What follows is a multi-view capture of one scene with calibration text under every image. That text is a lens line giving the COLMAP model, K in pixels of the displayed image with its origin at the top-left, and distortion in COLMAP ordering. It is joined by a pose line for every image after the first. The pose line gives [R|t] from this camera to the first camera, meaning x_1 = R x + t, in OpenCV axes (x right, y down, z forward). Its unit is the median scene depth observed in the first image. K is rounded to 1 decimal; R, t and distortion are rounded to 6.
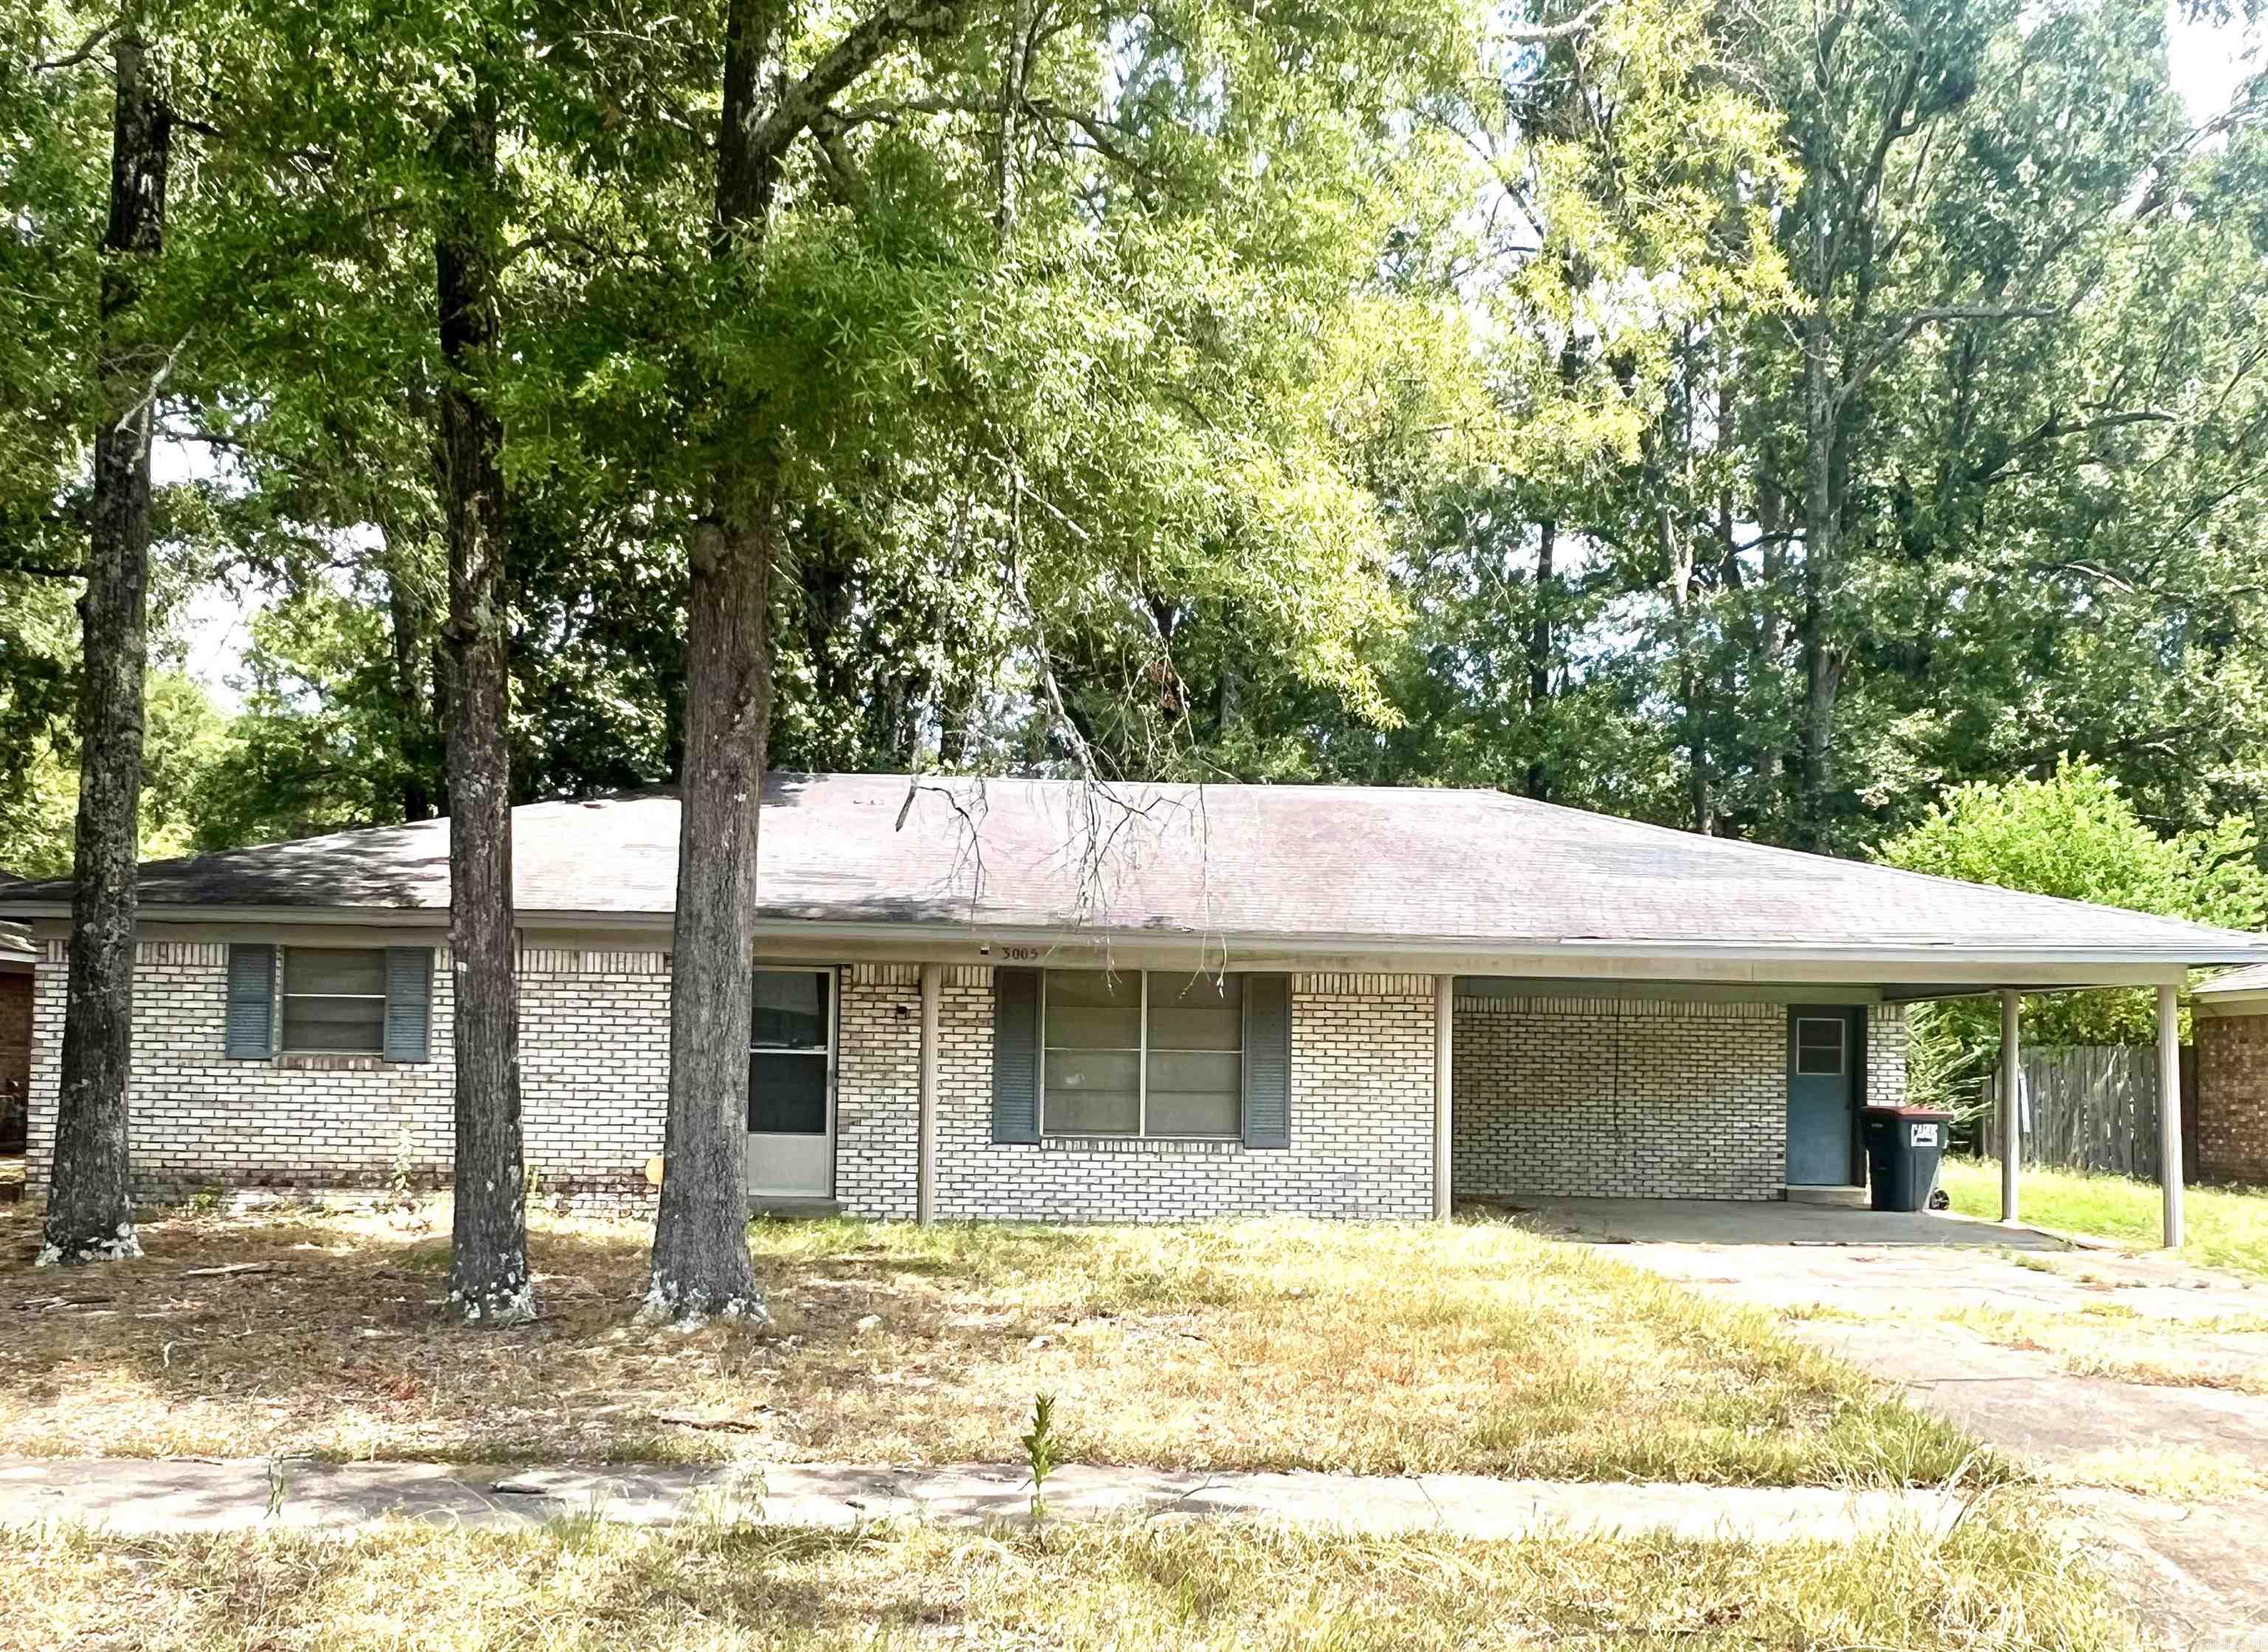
lens RADIAL K [[2019.0, 0, 1133.9], [0, 2019.0, 989.2], [0, 0, 1]] dist [0.004618, 0.004754]
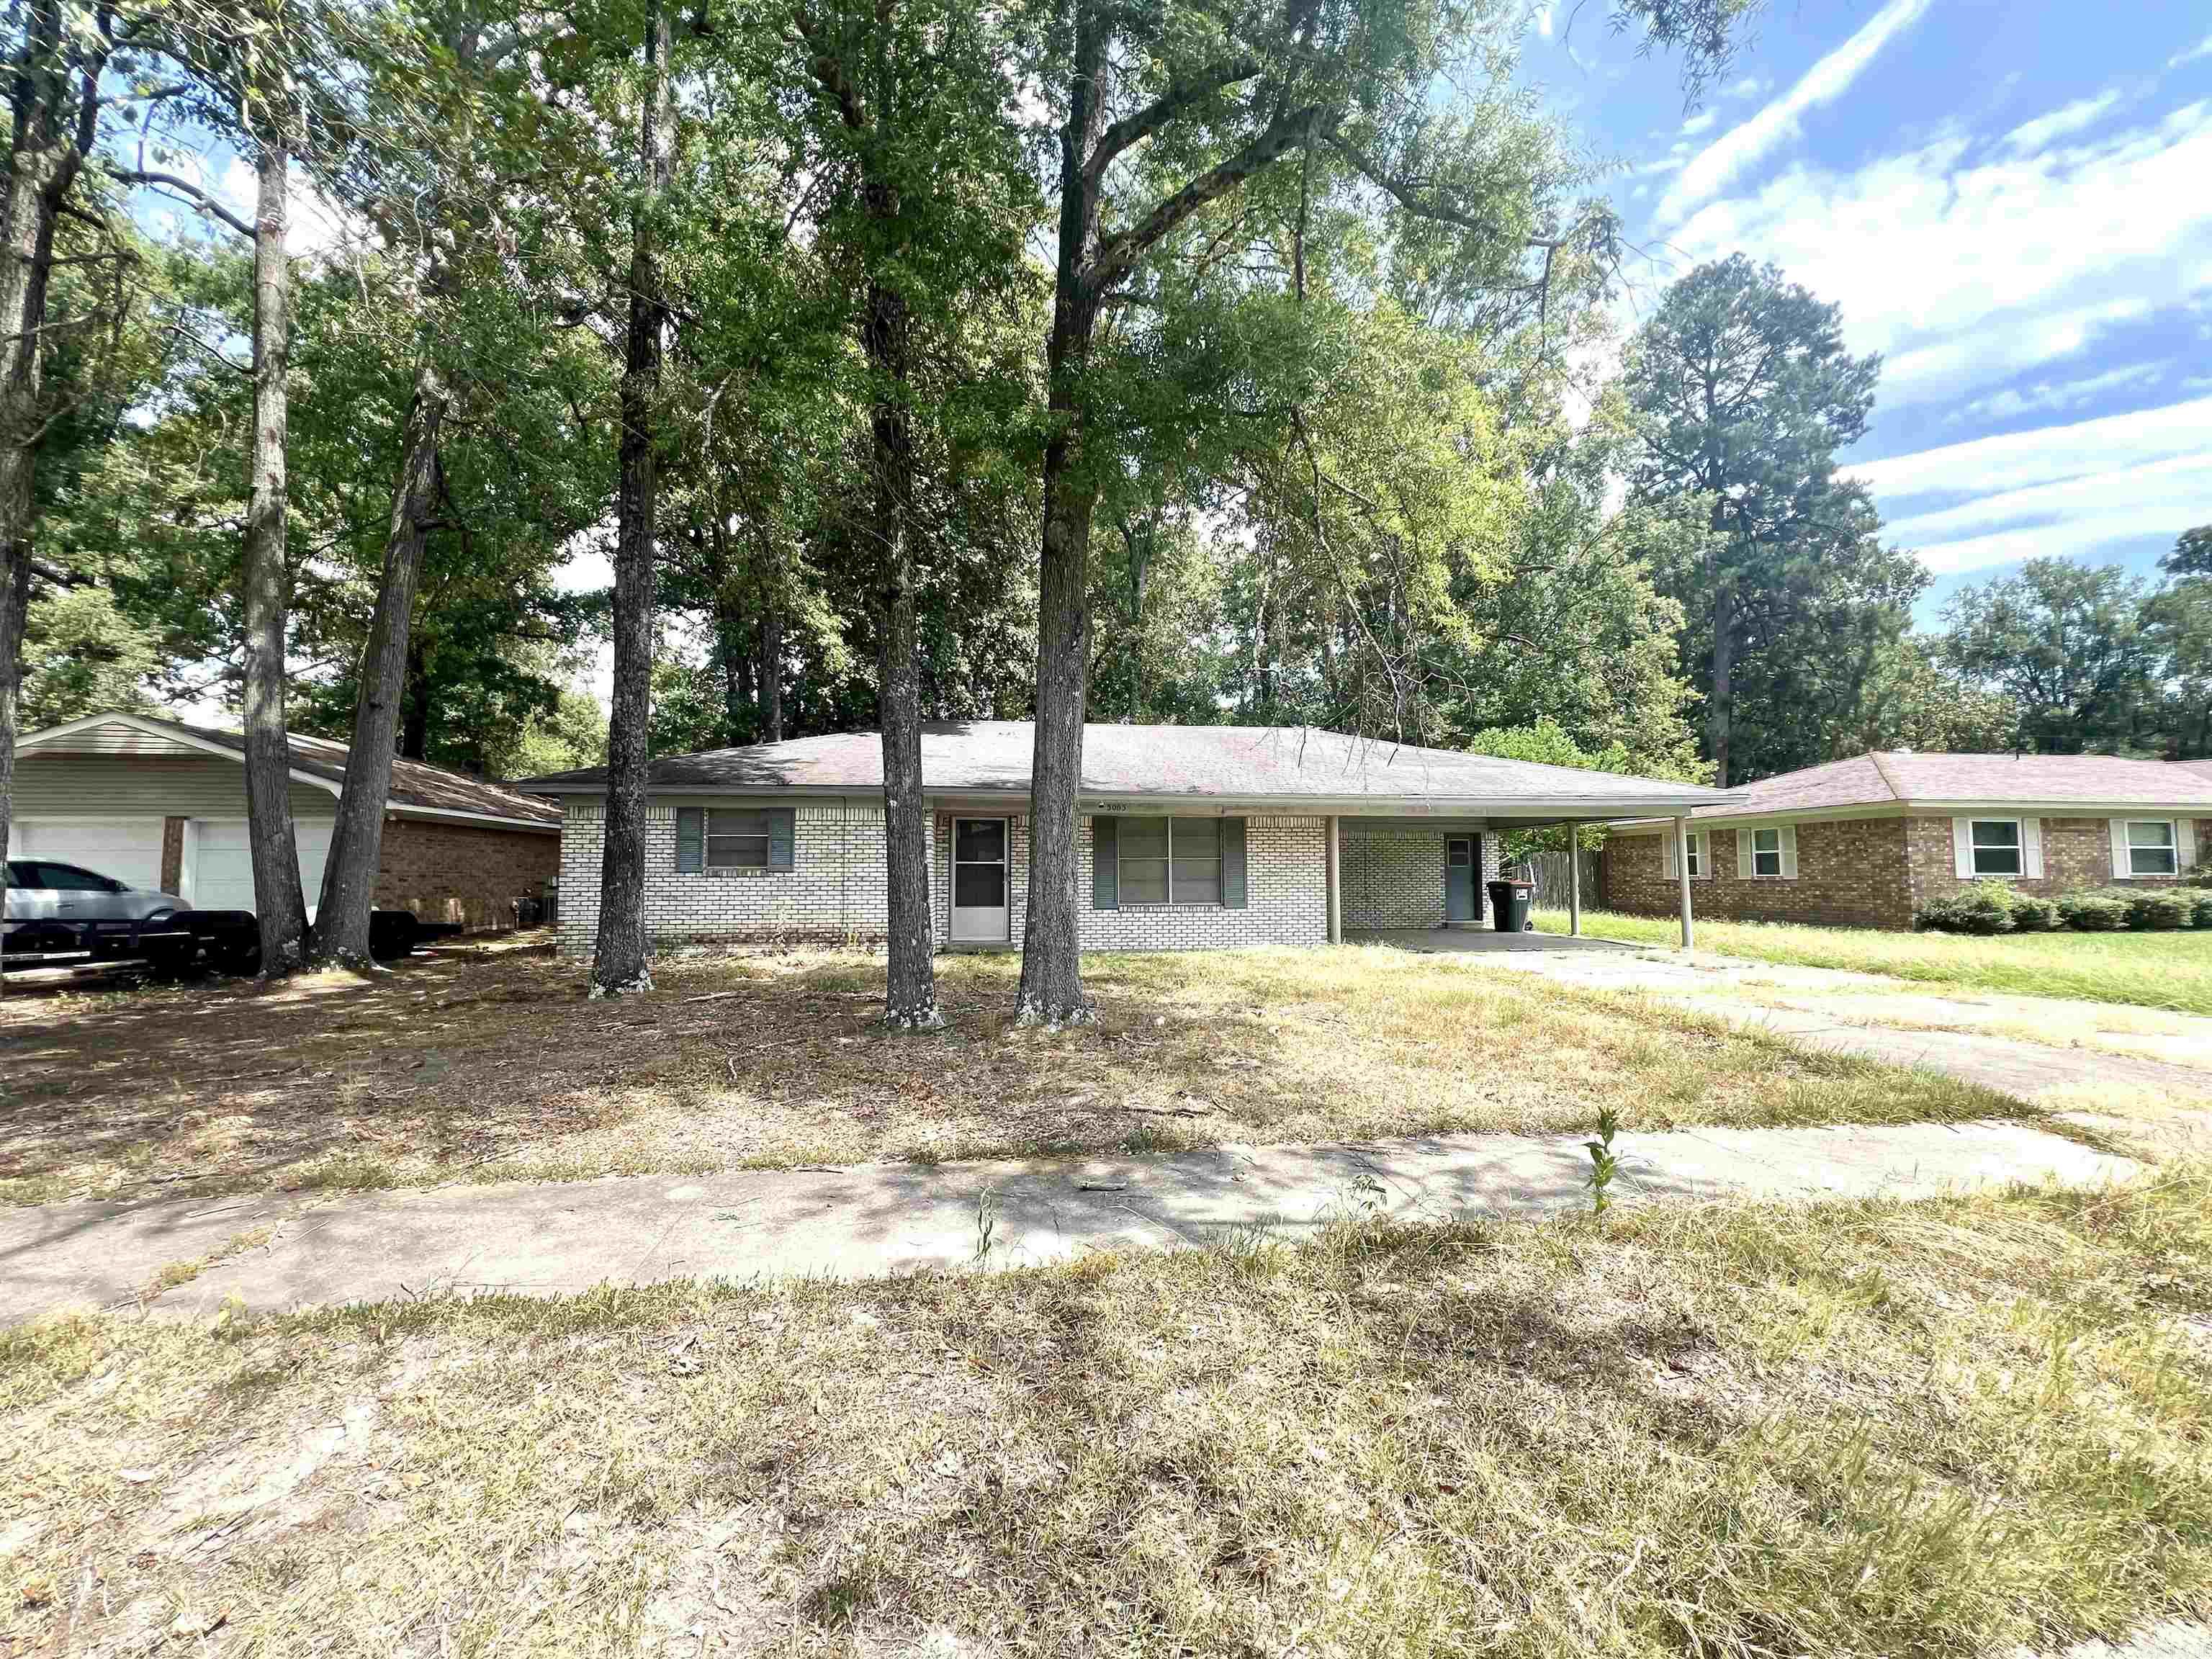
lens RADIAL K [[884.5, 0, 1104.8], [0, 884.5, 826.2], [0, 0, 1]] dist [-0.000313, 0.000186]
pose [[0.994659, -0.015292, 0.102077, -0.151150], [0.017043, 0.999722, -0.016303, 0.013144], [-0.101800, 0.017956, 0.994643, 0.188248]]
